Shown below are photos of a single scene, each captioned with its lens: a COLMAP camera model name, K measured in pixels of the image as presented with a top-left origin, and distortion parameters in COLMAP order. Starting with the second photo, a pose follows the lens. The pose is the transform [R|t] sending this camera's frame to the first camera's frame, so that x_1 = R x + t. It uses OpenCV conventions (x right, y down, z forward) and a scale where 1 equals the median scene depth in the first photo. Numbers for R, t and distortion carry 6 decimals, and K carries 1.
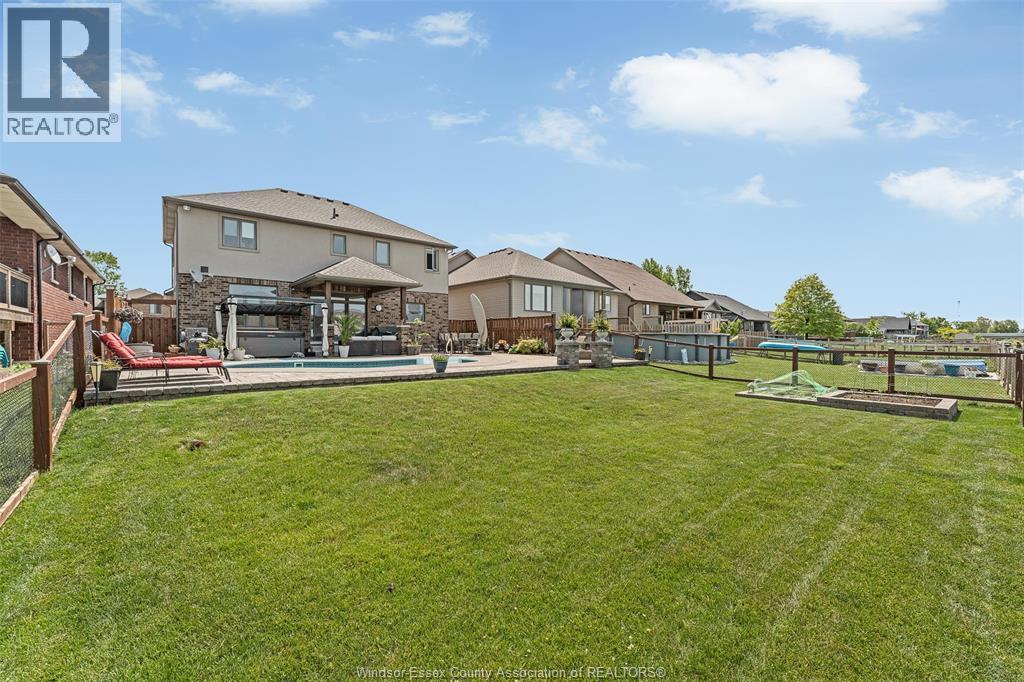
lens RADIAL K [[414.7, 0, 512.3], [0, 414.7, 343.6], [0, 0, 1]] dist [0.004932, 0.000587]
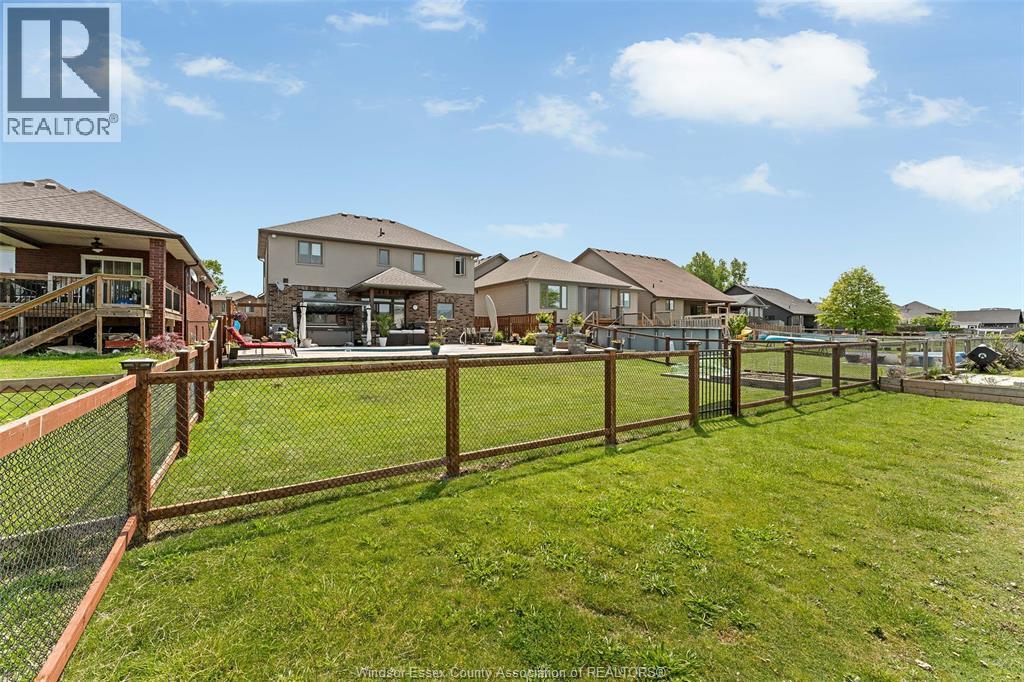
lens RADIAL K [[414.7, 0, 512.2], [0, 414.7, 332.5], [0, 0, 1]] dist [0.004932, 0.000587]
pose [[0.990049, -0.000164, -0.140723, 0.154209], [-0.001970, 0.999885, -0.015025, 0.007293], [0.140709, 0.015153, 0.989935, -0.198161]]
